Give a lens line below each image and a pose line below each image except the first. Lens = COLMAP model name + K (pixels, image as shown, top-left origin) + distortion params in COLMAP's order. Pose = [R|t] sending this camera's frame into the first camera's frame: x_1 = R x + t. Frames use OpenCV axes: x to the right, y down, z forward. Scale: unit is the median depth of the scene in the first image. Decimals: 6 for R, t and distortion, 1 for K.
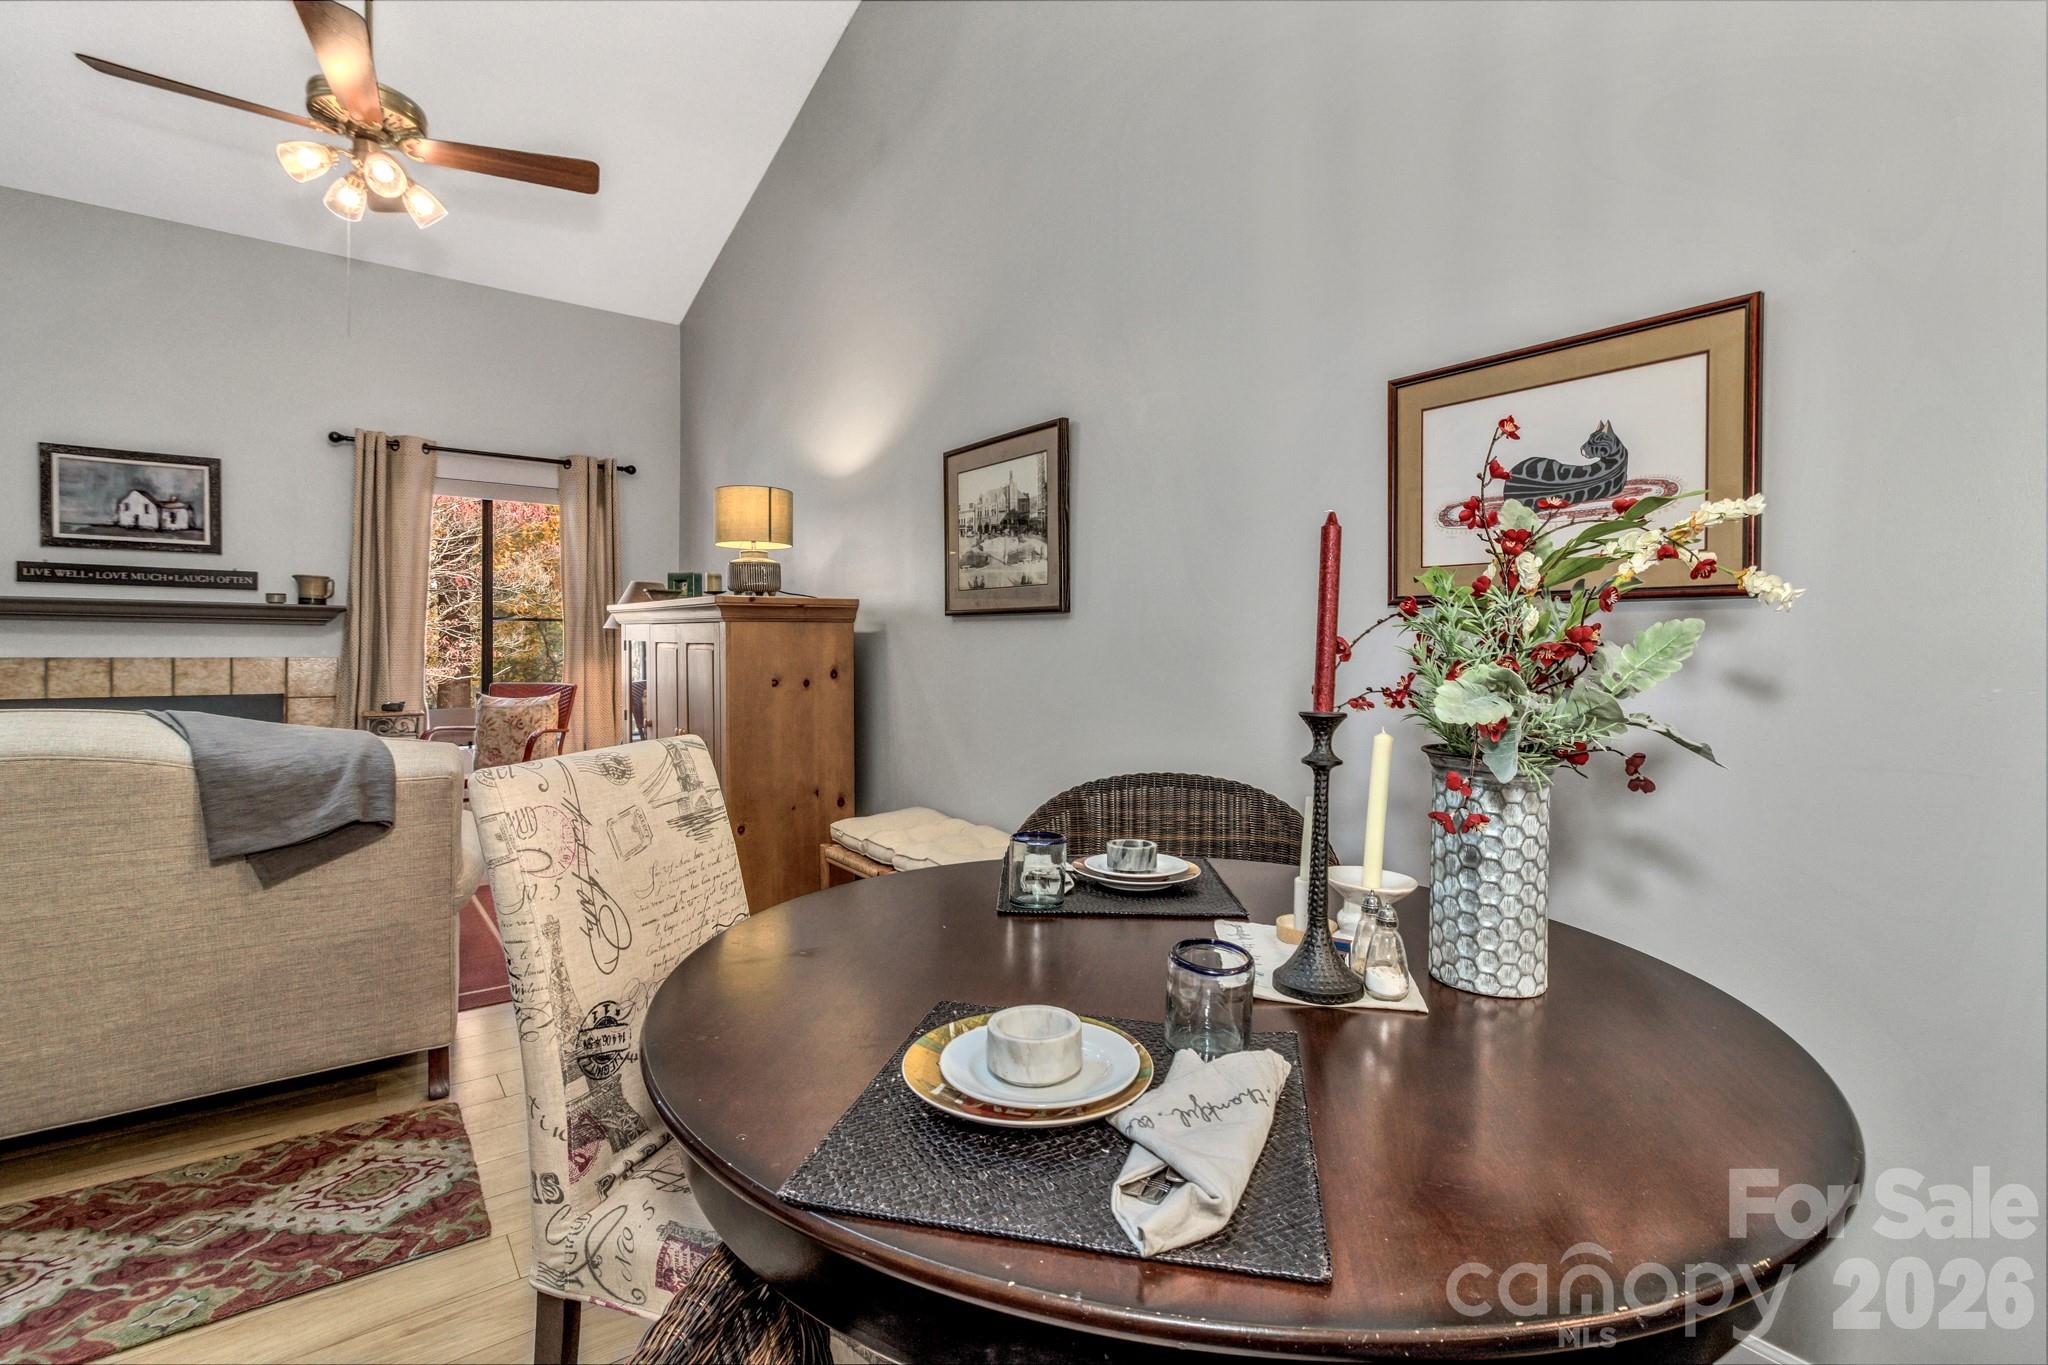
lens RADIAL K [[940.8, 0, 1054.1], [0, 940.8, 649.4], [0, 0, 1]] dist [0.002032, 0.001069]
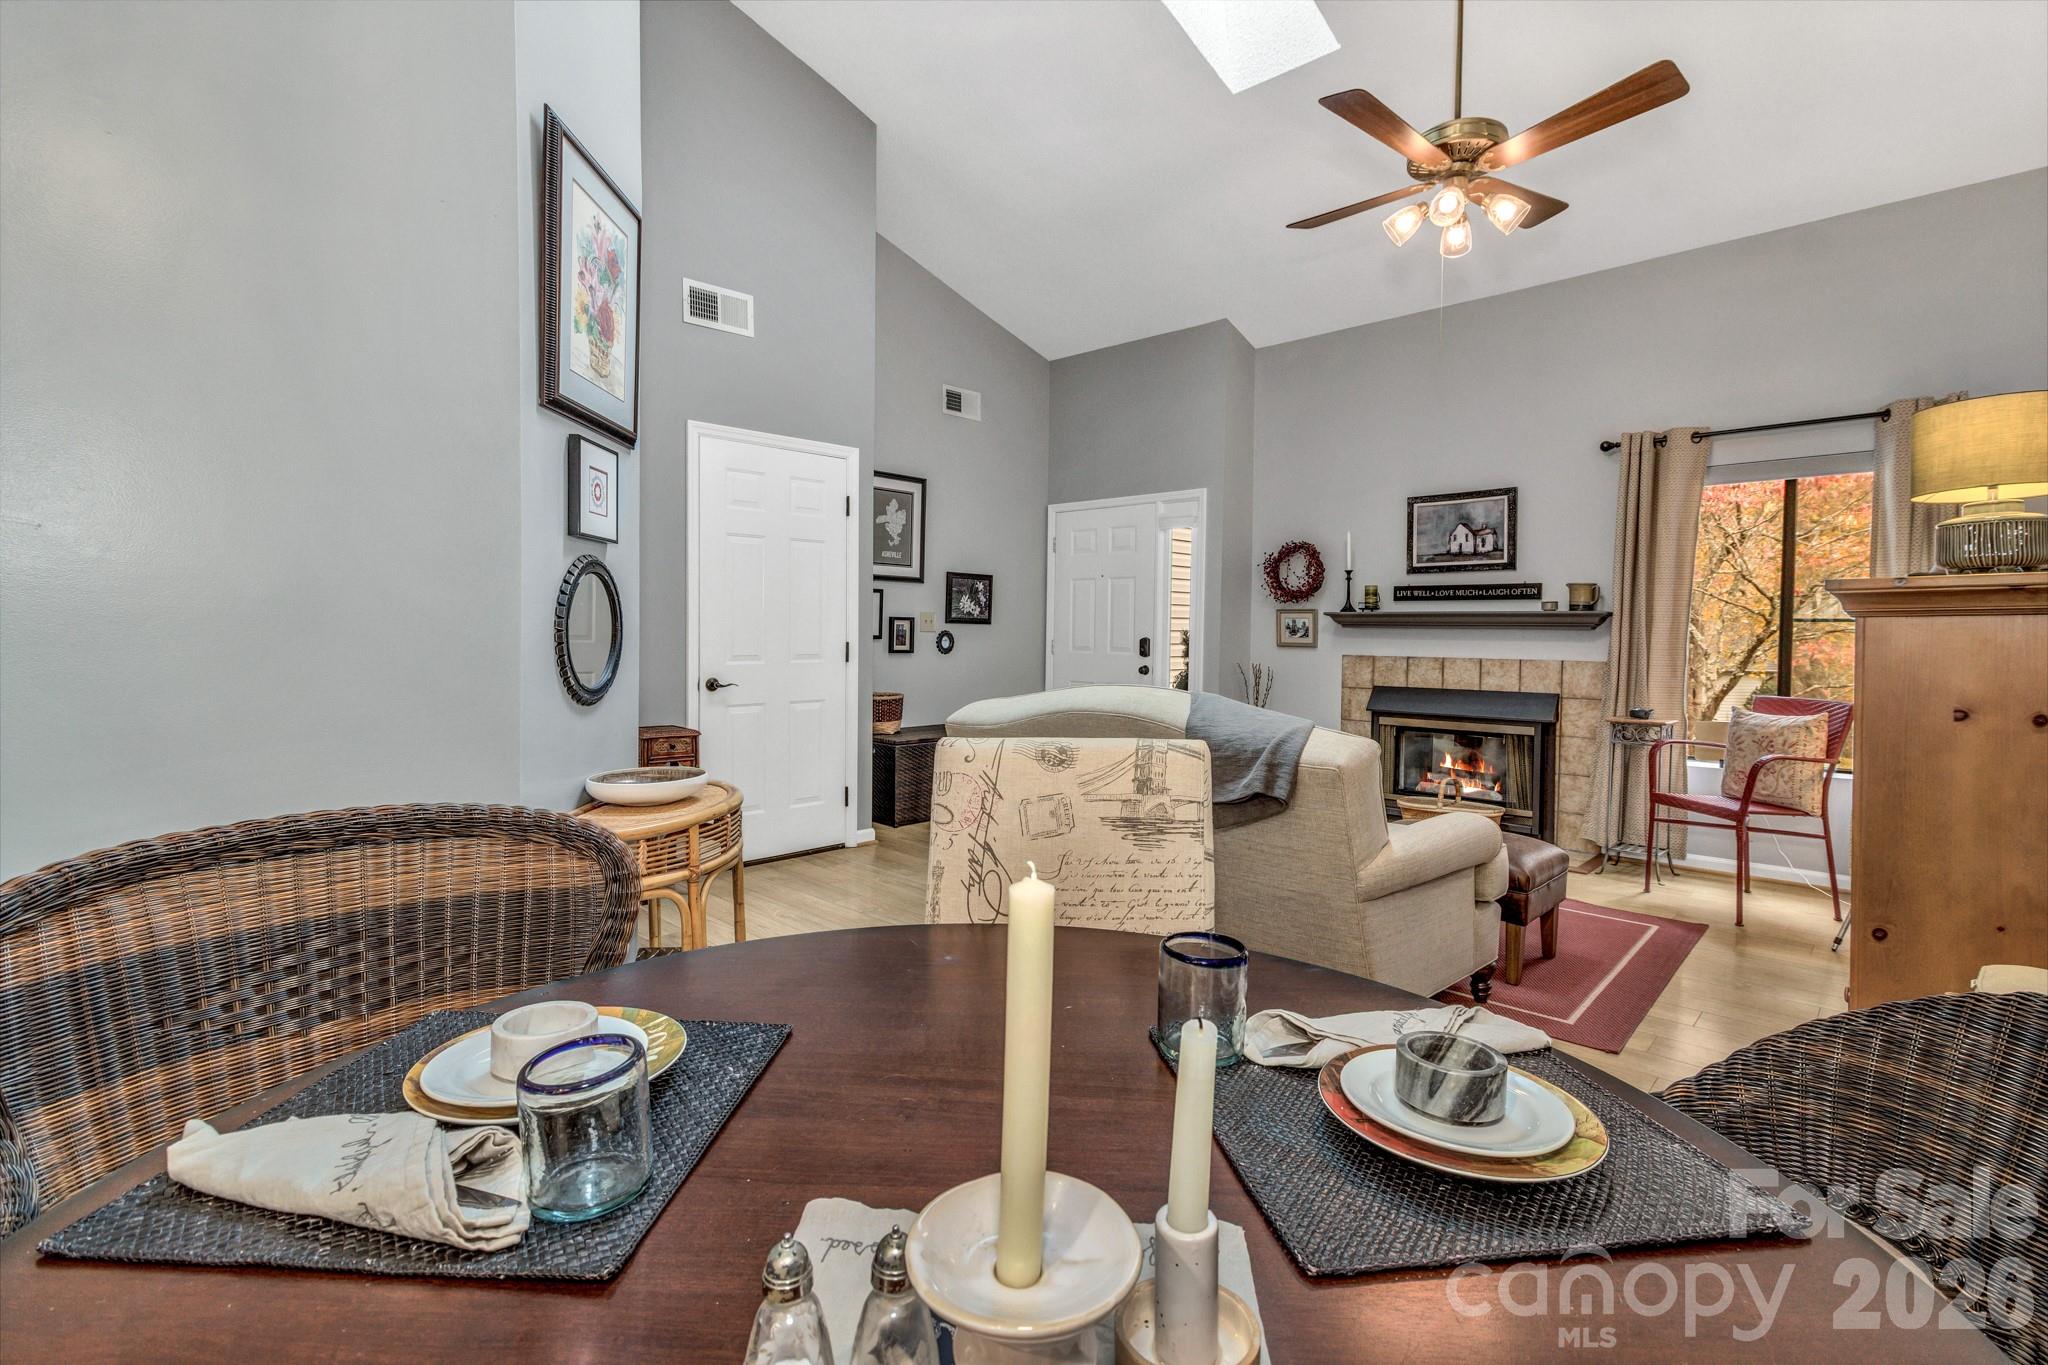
lens RADIAL K [[940.8, 0, 1000.0], [0, 940.8, 651.8], [0, 0, 1]] dist [0.002032, 0.001069]
pose [[0.141533, 0.011045, -0.989872, 0.172079], [-0.015837, 0.999835, 0.008892, -0.000899], [0.989807, 0.014419, 0.141685, 0.223520]]
